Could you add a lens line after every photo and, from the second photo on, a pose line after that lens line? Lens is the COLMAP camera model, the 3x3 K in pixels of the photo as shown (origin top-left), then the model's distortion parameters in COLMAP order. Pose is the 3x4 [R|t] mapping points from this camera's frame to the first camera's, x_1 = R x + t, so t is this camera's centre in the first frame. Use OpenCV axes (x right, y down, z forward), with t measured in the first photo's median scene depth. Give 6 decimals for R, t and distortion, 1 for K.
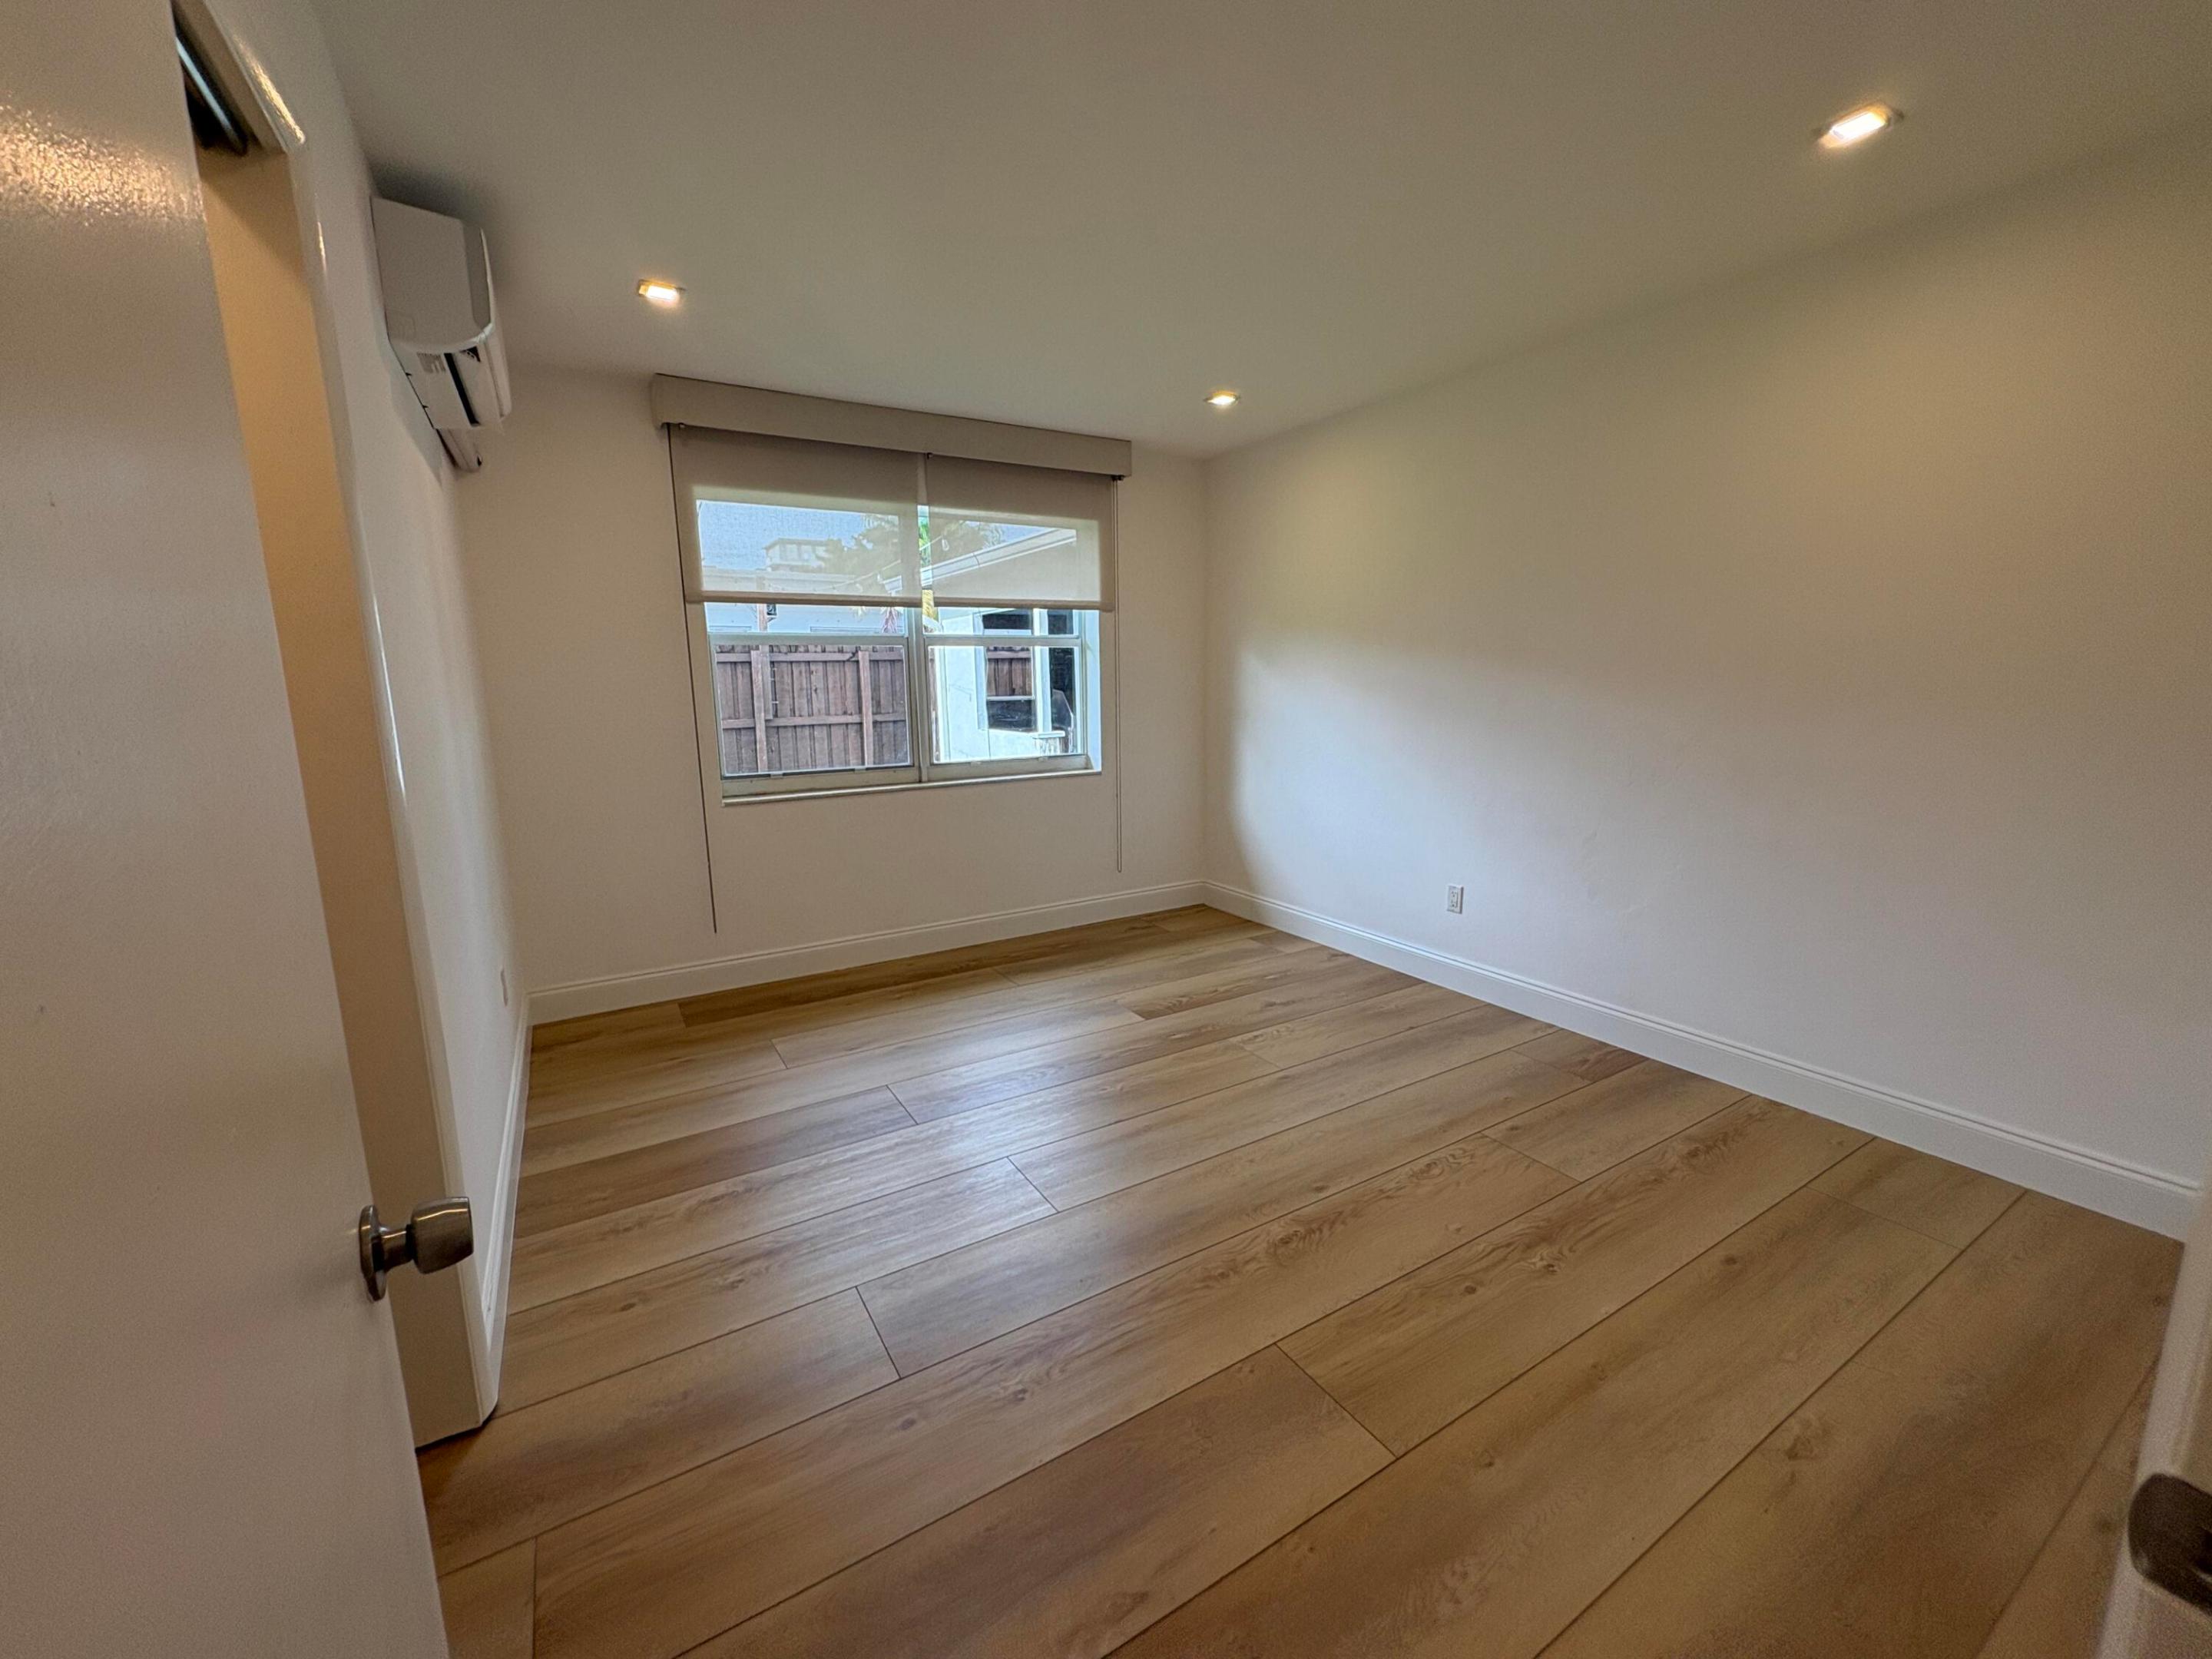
lens RADIAL K [[882.1, 0, 1104.0], [0, 882.1, 825.6], [0, 0, 1]] dist [-0.002358, 0.000259]
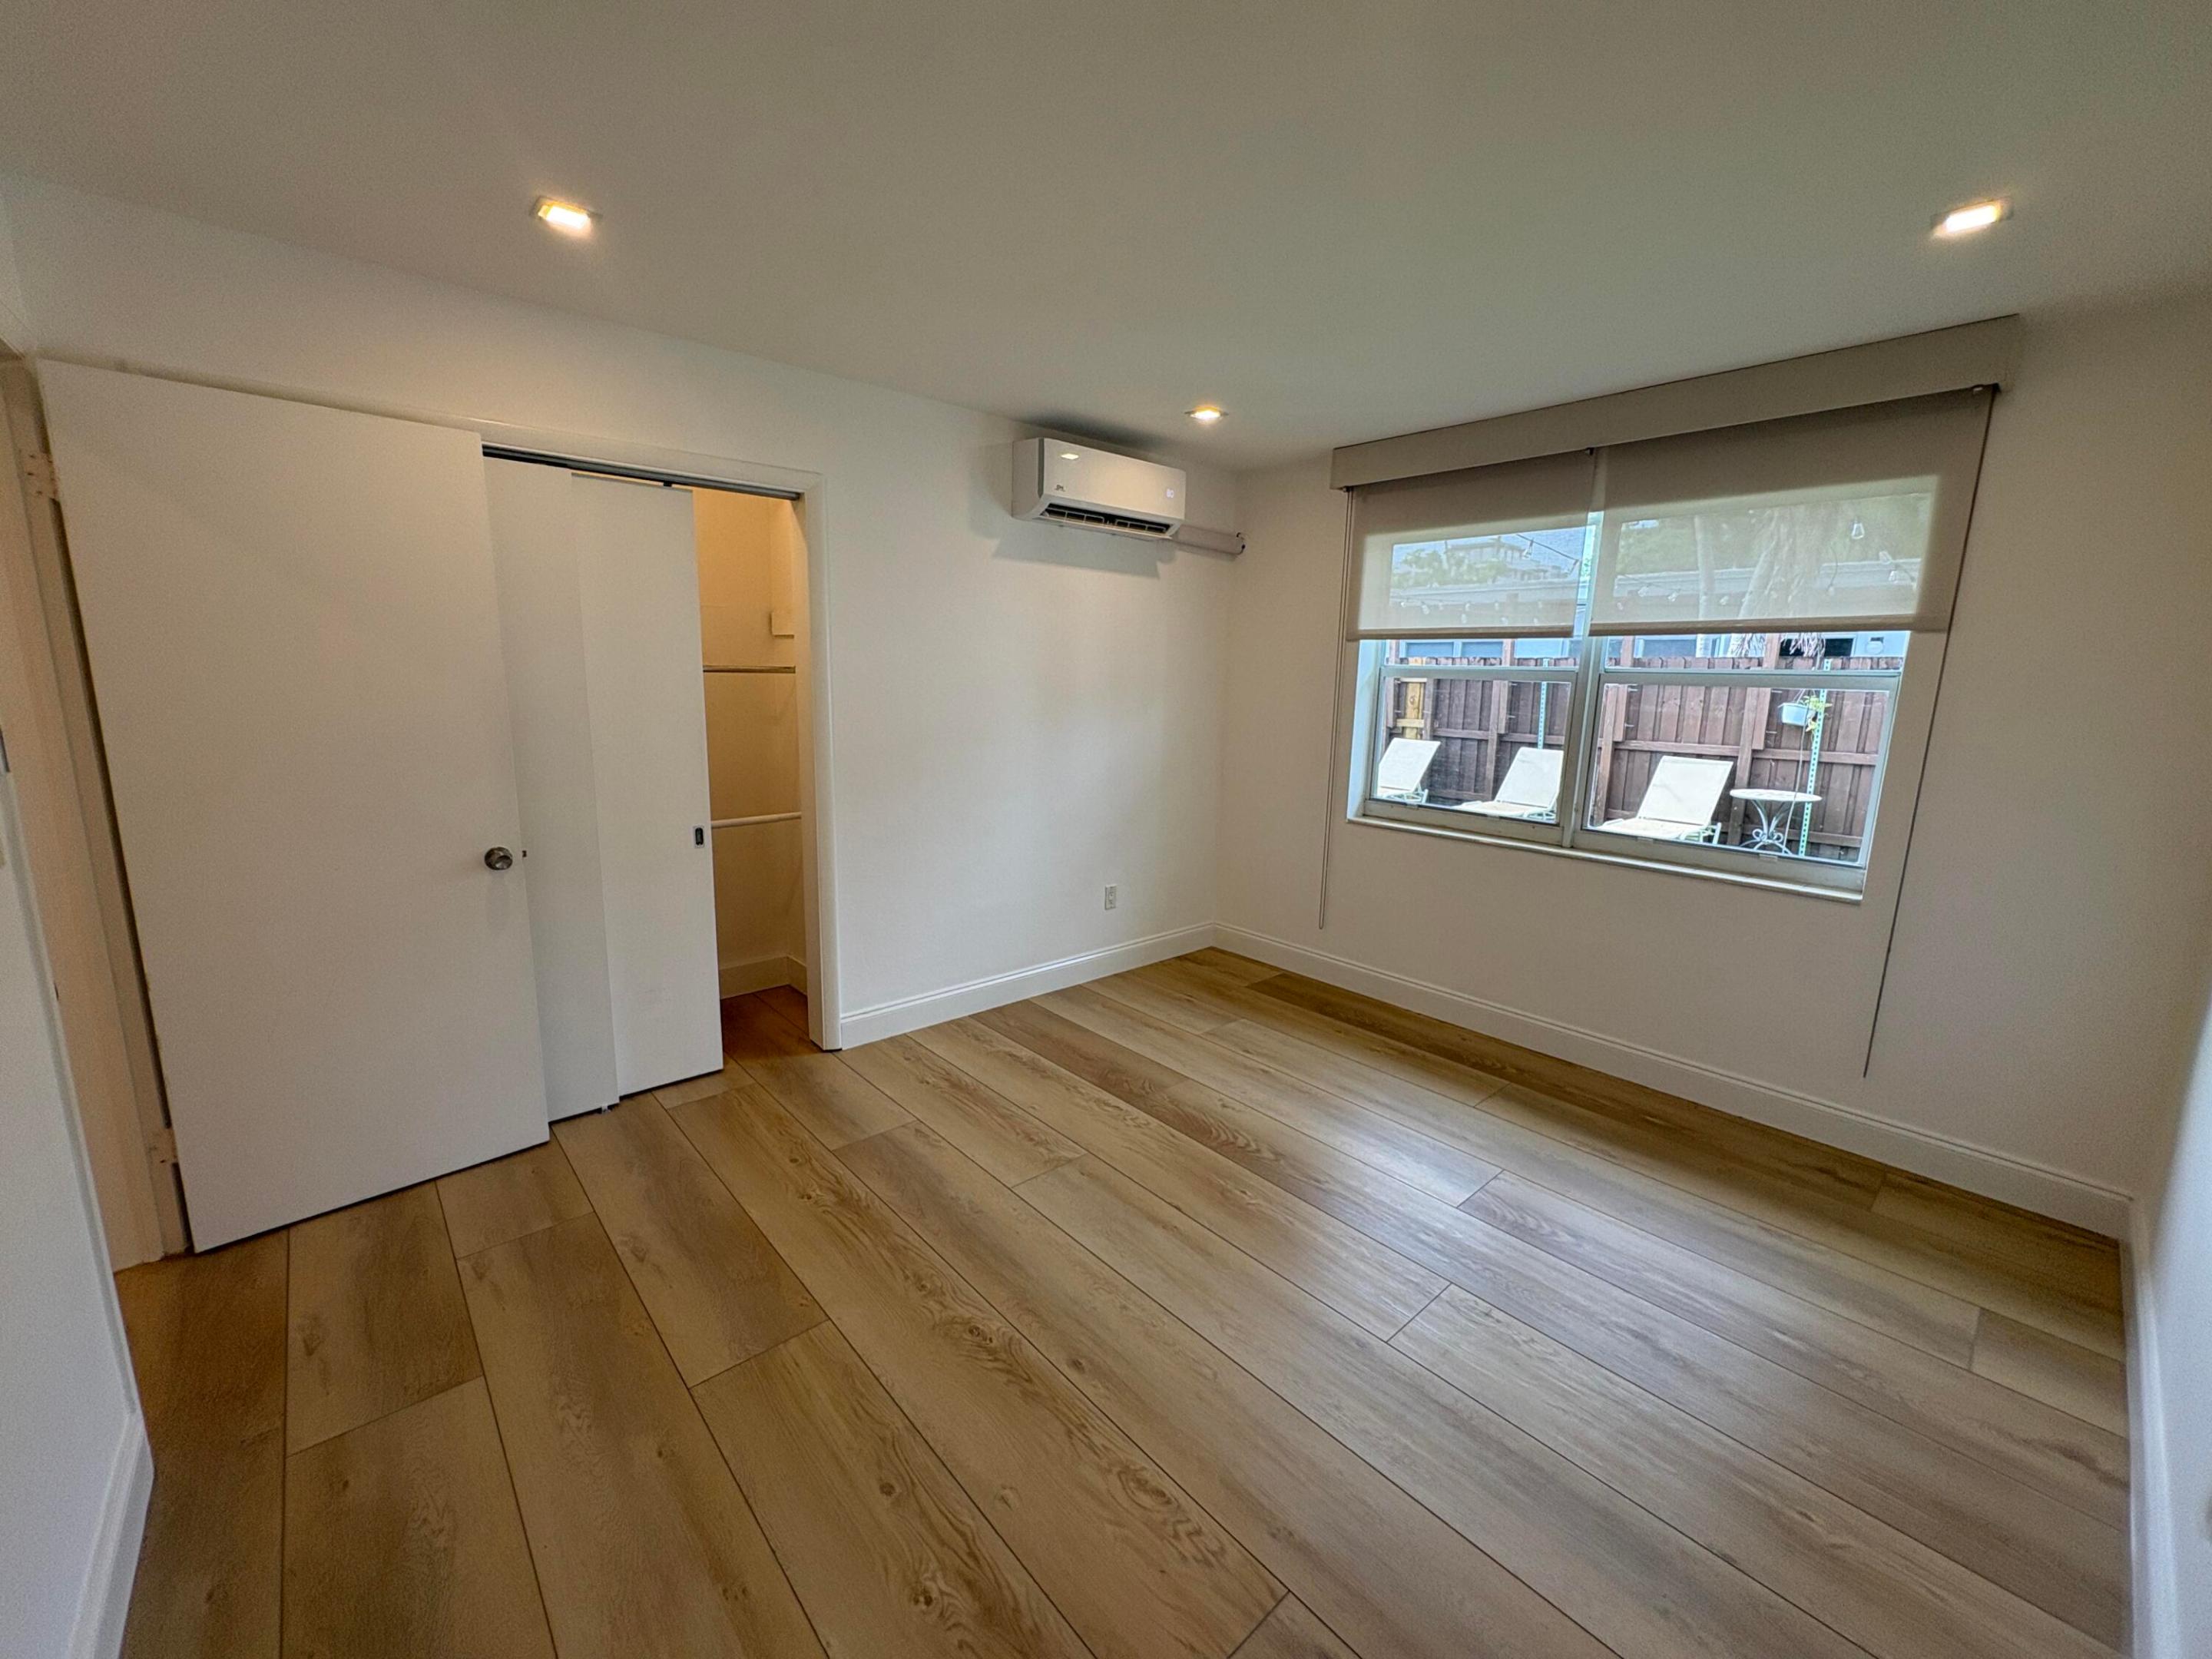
lens RADIAL K [[882.1, 0, 1105.1], [0, 882.1, 825.4], [0, 0, 1]] dist [-0.002358, 0.000259]
pose [[0.183583, 0.192516, -0.963968, 0.597763], [-0.190686, 0.968982, 0.157202, -0.137711], [0.964332, 0.154956, 0.214599, 0.479621]]
